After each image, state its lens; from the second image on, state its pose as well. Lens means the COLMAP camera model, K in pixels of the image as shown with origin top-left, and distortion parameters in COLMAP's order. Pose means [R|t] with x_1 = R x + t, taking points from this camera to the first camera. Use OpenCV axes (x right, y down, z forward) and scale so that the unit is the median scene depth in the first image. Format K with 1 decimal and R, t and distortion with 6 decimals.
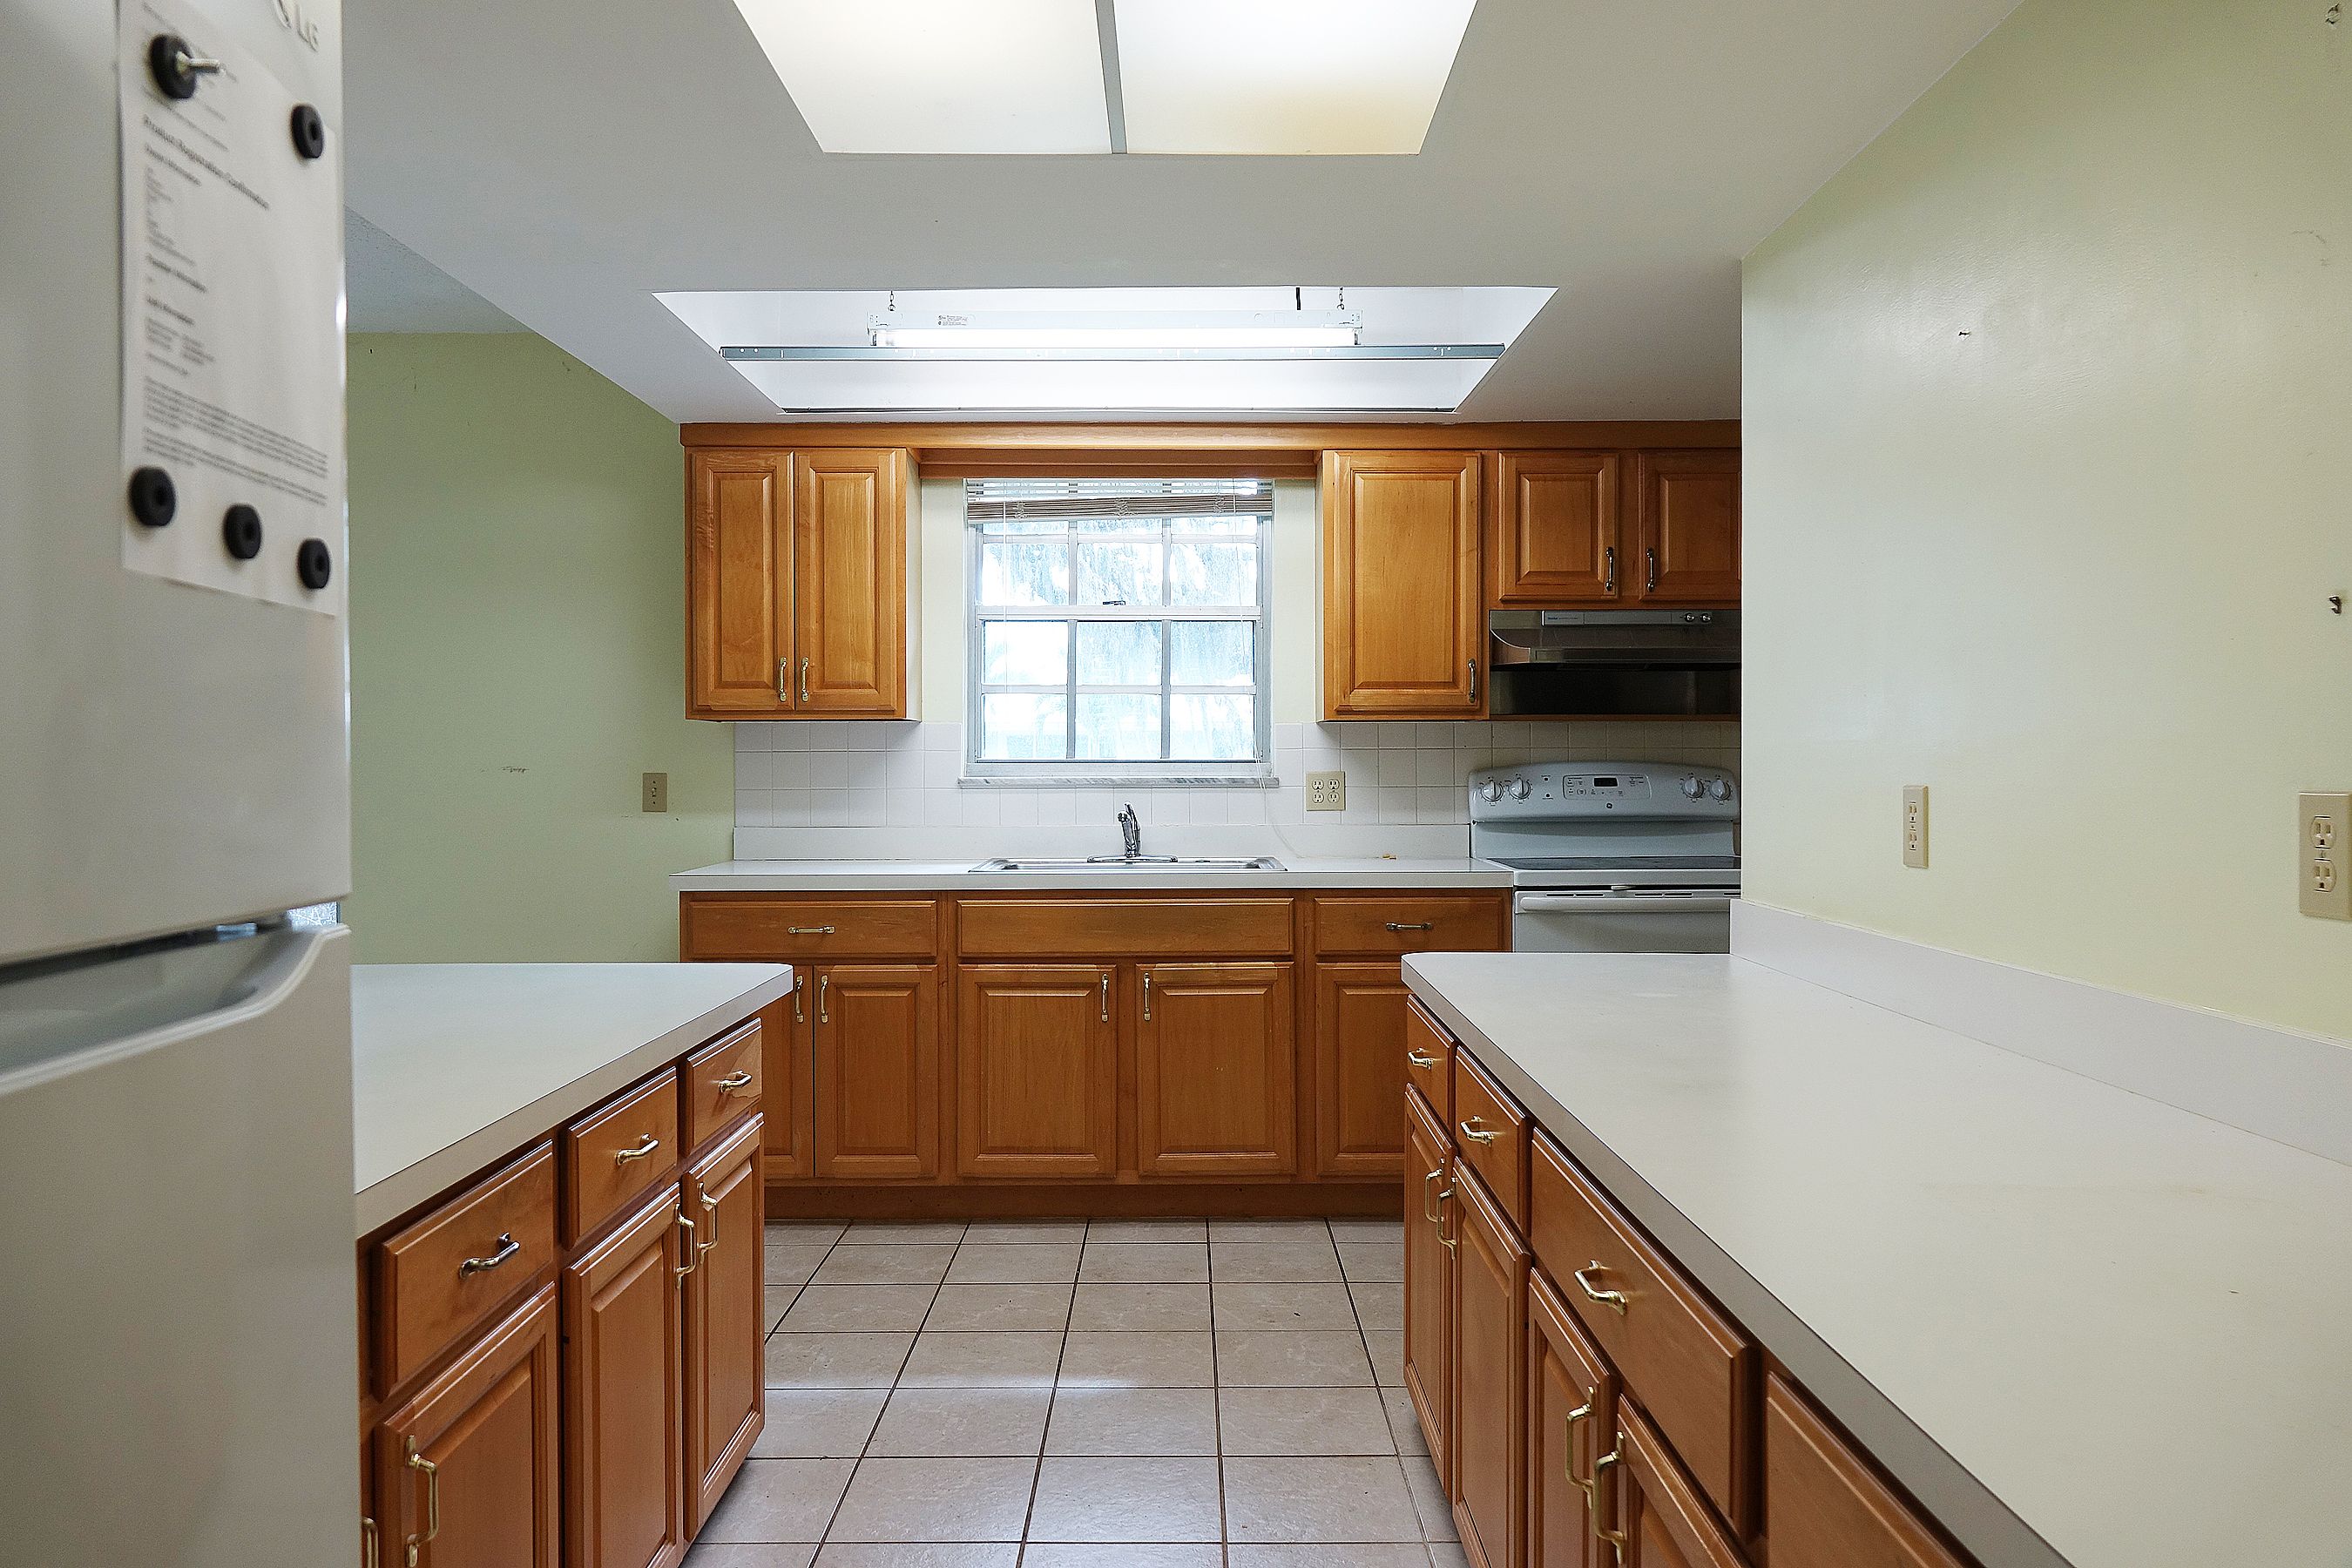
lens RADIAL K [[1616.5, 0, 1176.0], [0, 1616.5, 784.0], [0, 0, 1]] dist [0.002237, 0.002772]
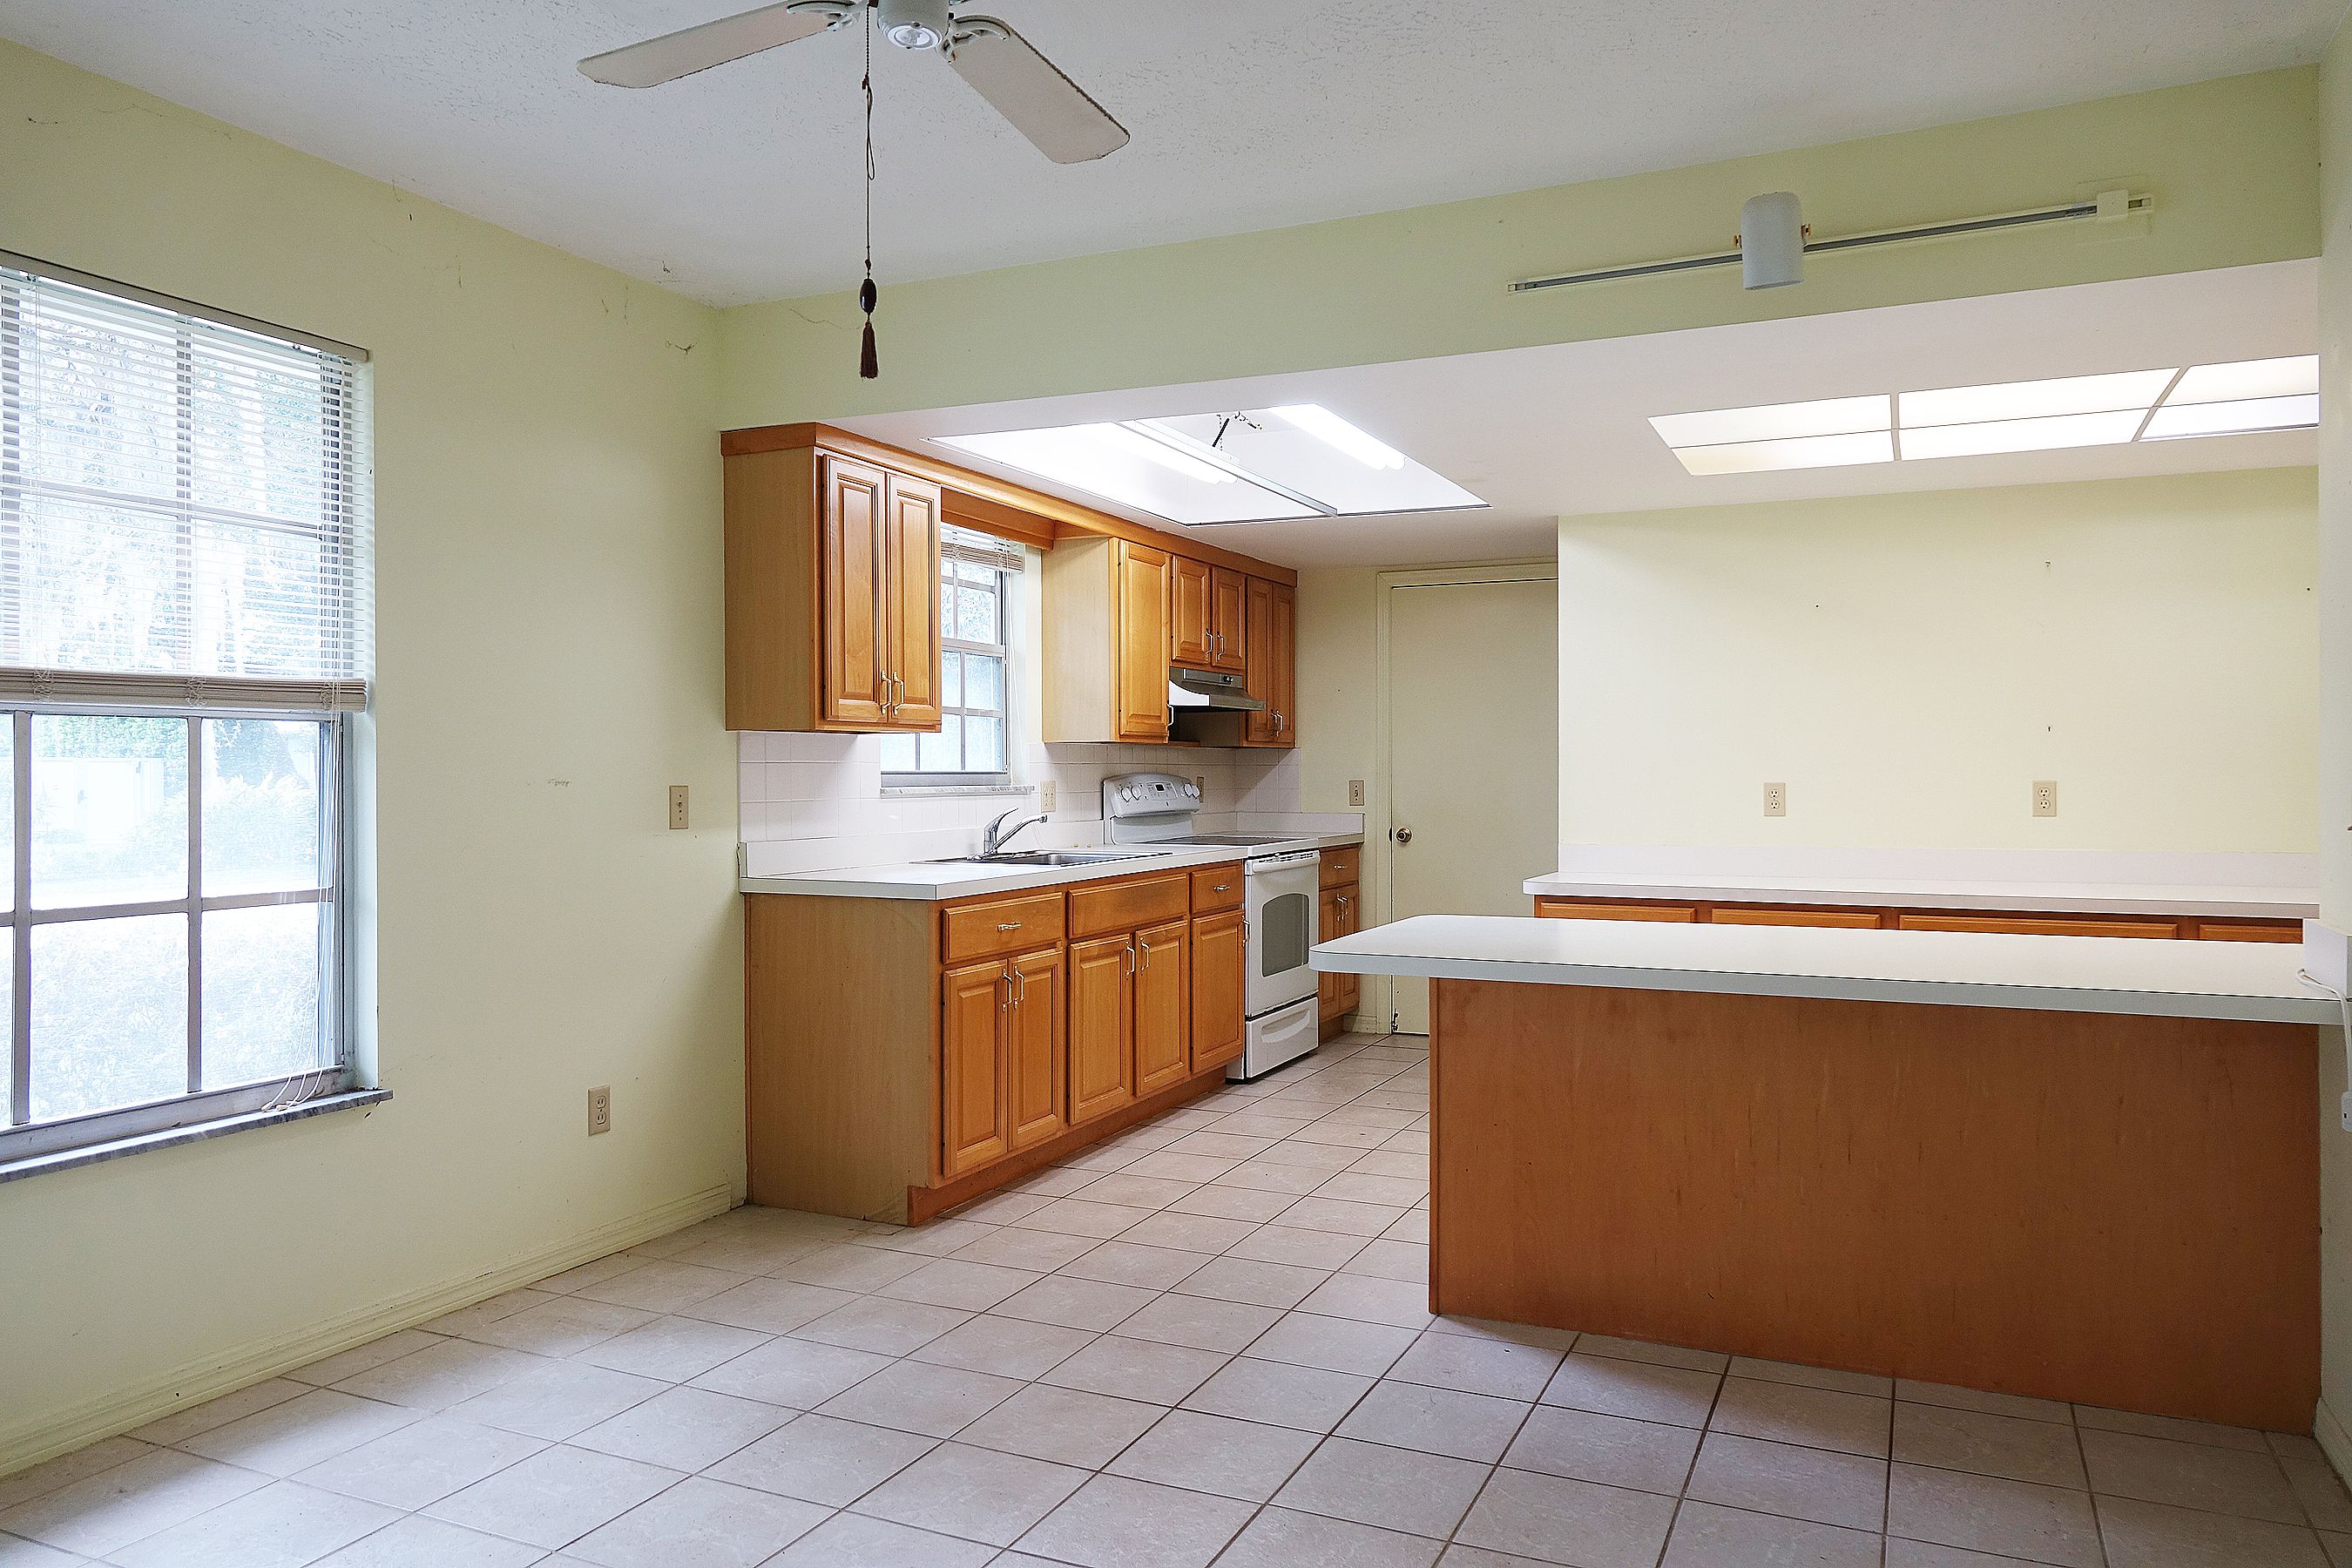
lens RADIAL K [[1616.5, 0, 1176.0], [0, 1616.5, 784.0], [0, 0, 1]] dist [0.002237, 0.002772]
pose [[0.419470, -0.004667, 0.907757, -1.090179], [0.013443, 0.999909, -0.001071, -0.003158], [-0.907670, 0.012652, 0.419494, 0.407279]]
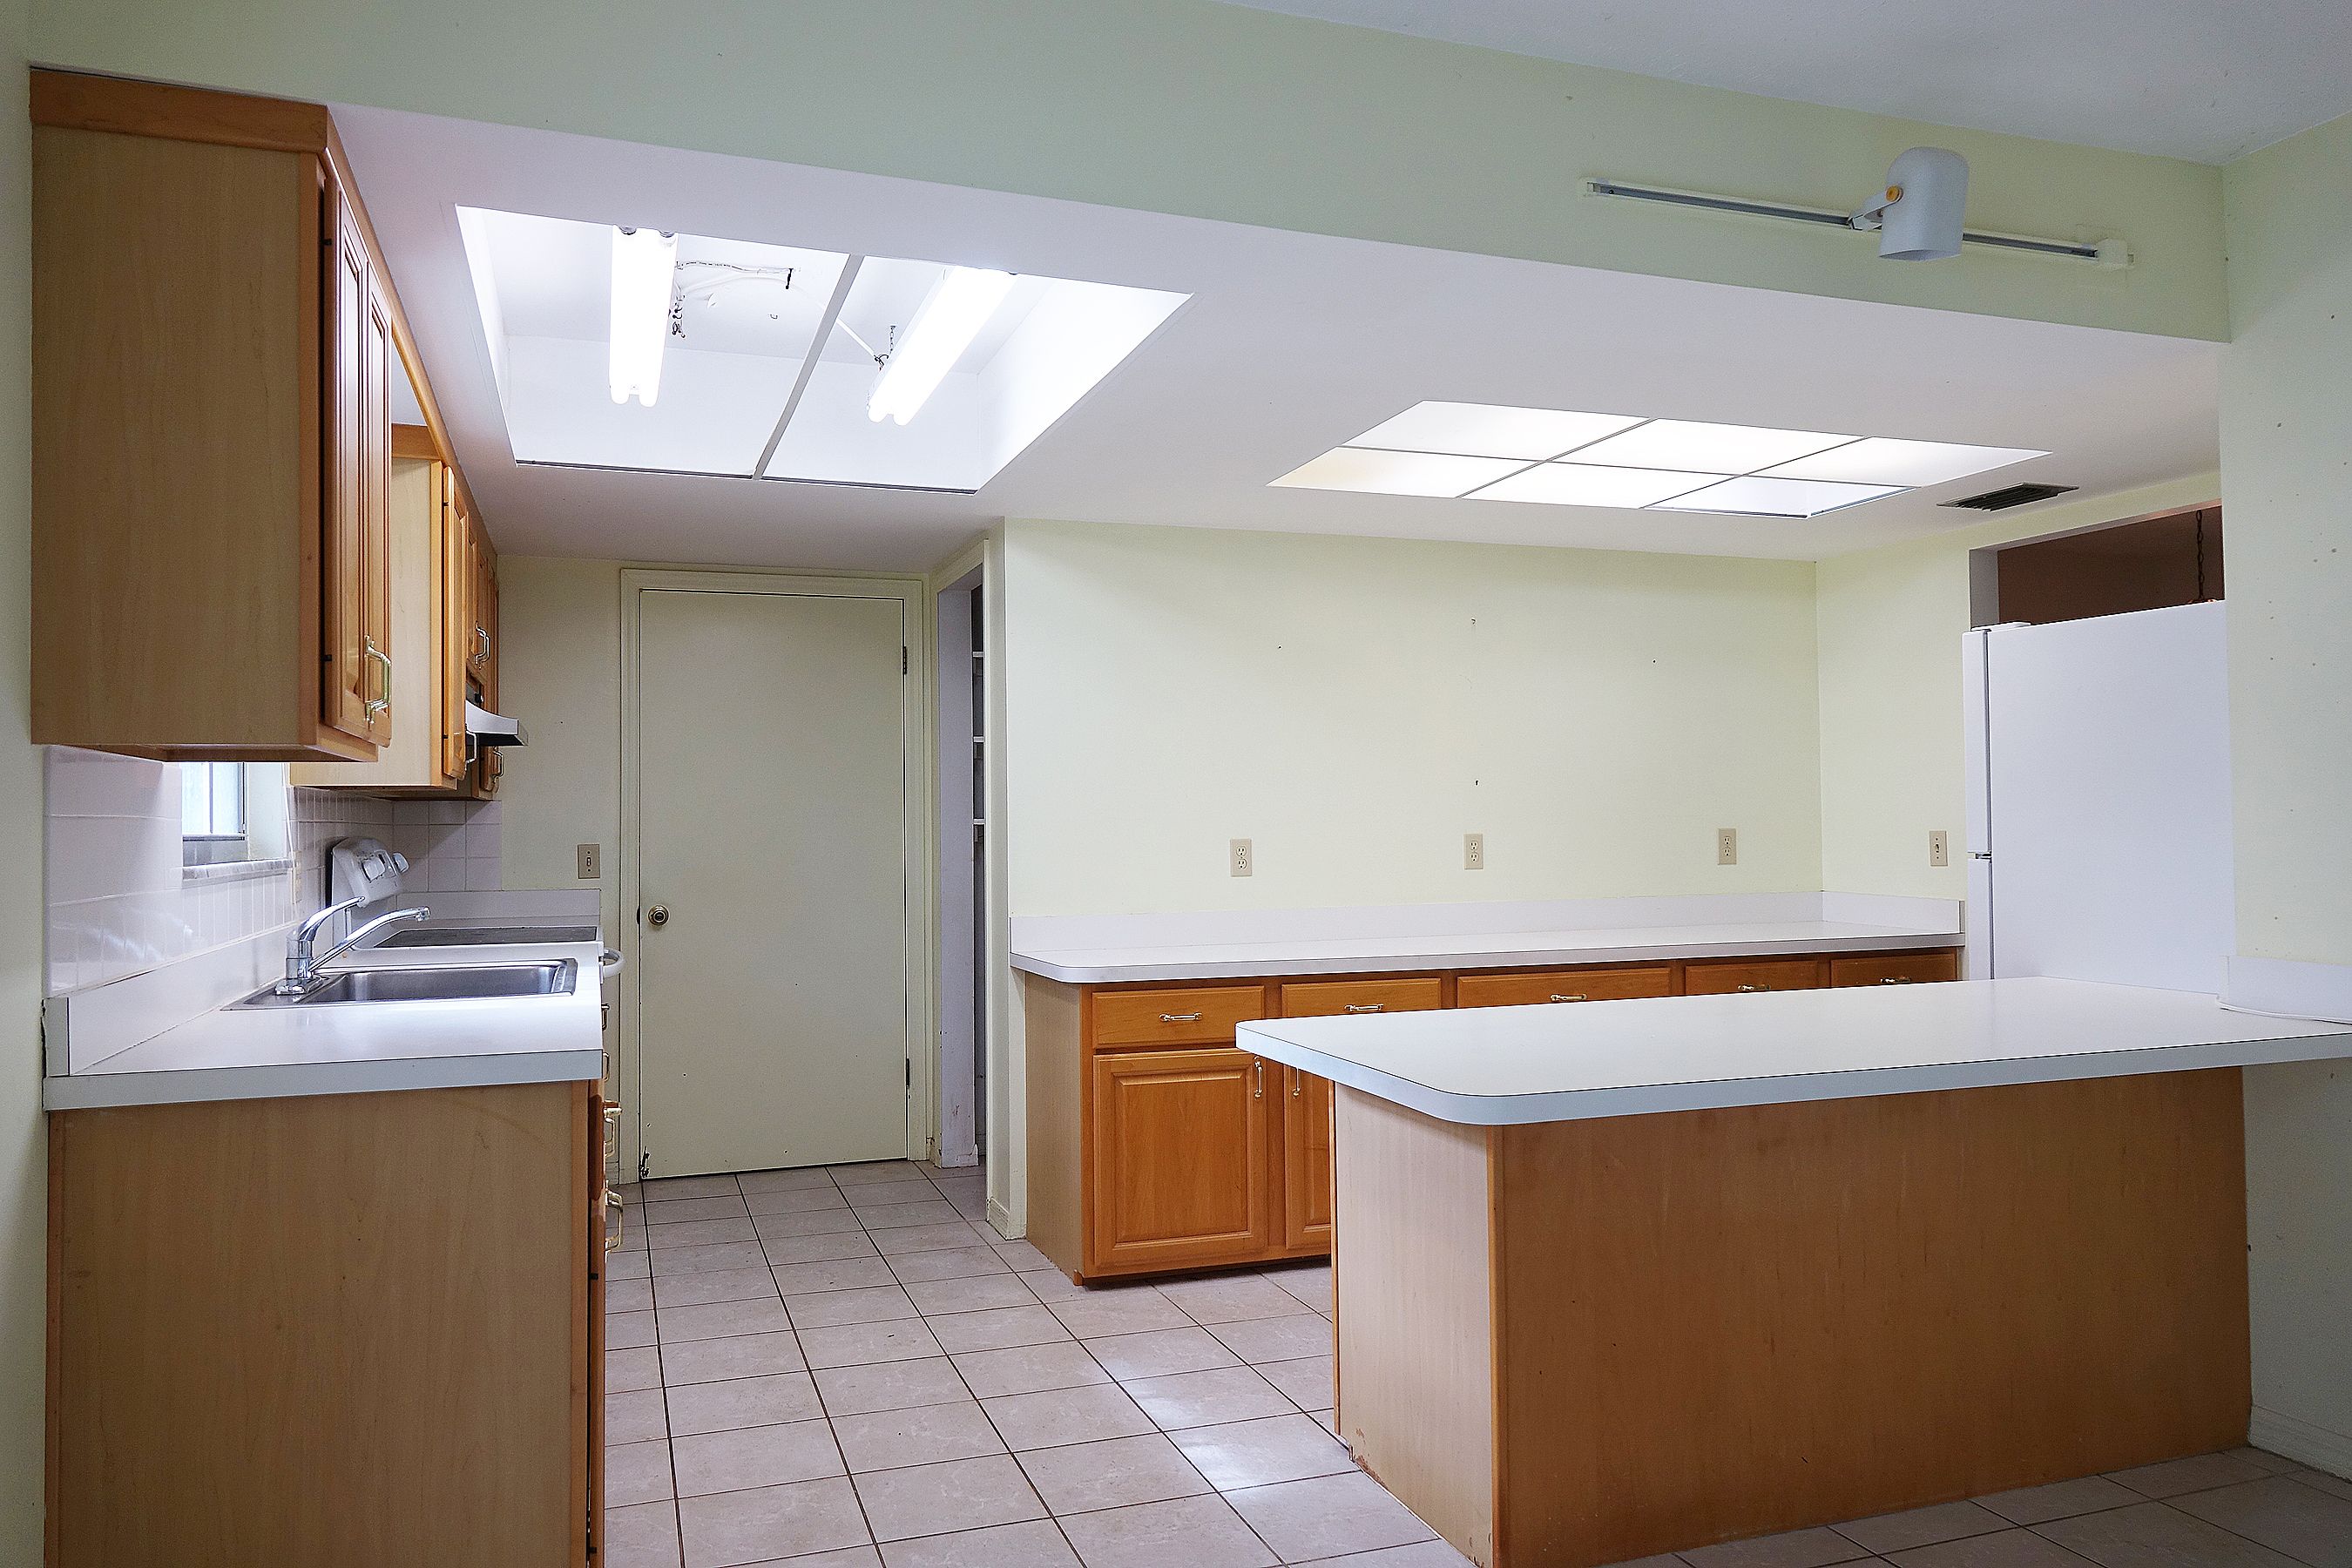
lens RADIAL K [[1616.5, 0, 1176.0], [0, 1616.5, 784.0], [0, 0, 1]] dist [0.002237, 0.002772]
pose [[-0.329706, 0.031255, 0.943566, -0.816788], [0.024947, 0.999391, -0.024387, -0.011505], [-0.943754, 0.015498, -0.330285, 0.926237]]
